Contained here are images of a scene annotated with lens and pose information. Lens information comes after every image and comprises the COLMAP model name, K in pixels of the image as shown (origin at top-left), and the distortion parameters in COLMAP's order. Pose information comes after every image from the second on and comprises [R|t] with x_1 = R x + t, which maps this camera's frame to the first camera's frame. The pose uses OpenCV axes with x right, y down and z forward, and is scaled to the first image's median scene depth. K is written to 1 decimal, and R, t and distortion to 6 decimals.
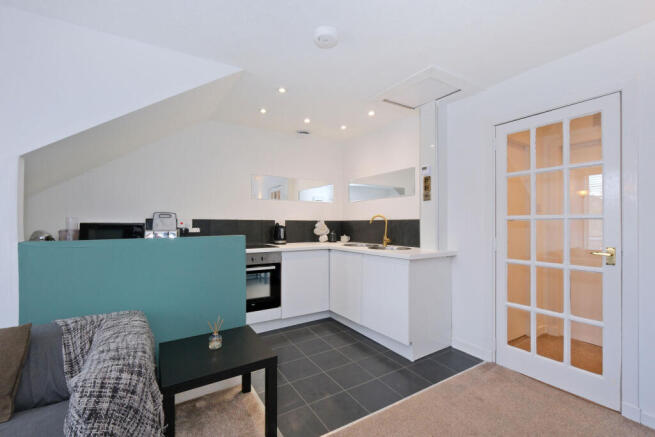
lens RADIAL K [[287.9, 0, 328.0], [0, 287.9, 219.9], [0, 0, 1]] dist [-0.000817, -0.000021]
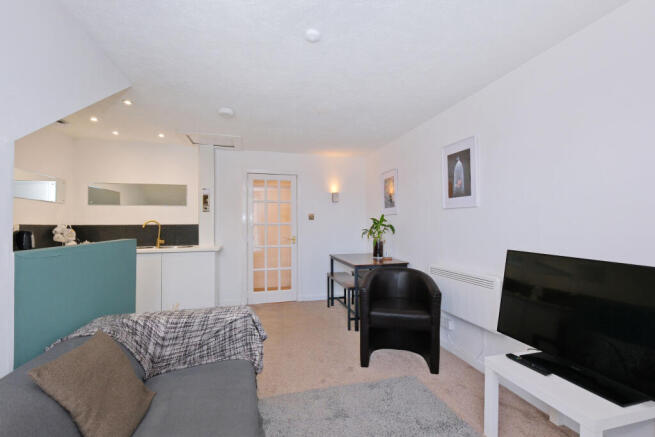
lens RADIAL K [[286.3, 0, 327.5], [0, 286.3, 218.5], [0, 0, 1]] dist [-0.001824, 0.000284]
pose [[0.294493, 0.025076, 0.955324, -0.801870], [-0.004294, 0.999680, -0.024916, 0.000701], [-0.955644, 0.003235, 0.294507, -0.008499]]
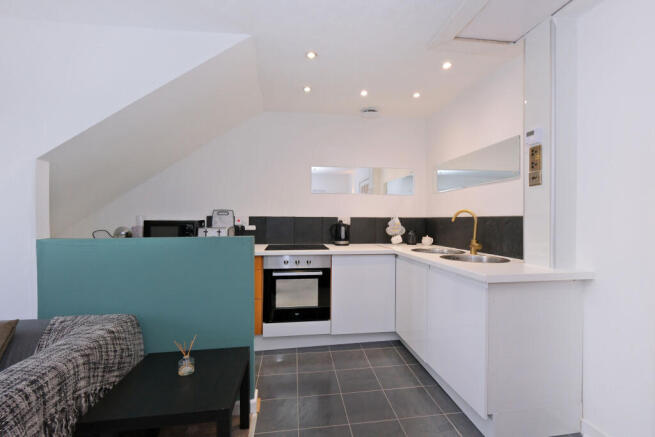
lens RADIAL K [[286.3, 0, 327.5], [0, 286.3, 218.5], [0, 0, 1]] dist [-0.001824, 0.000284]
pose [[0.908573, 0.001042, -0.417725, 0.184968], [0.003669, 0.999938, 0.010475, -0.004913], [0.417710, -0.011050, 0.908513, 0.245416]]
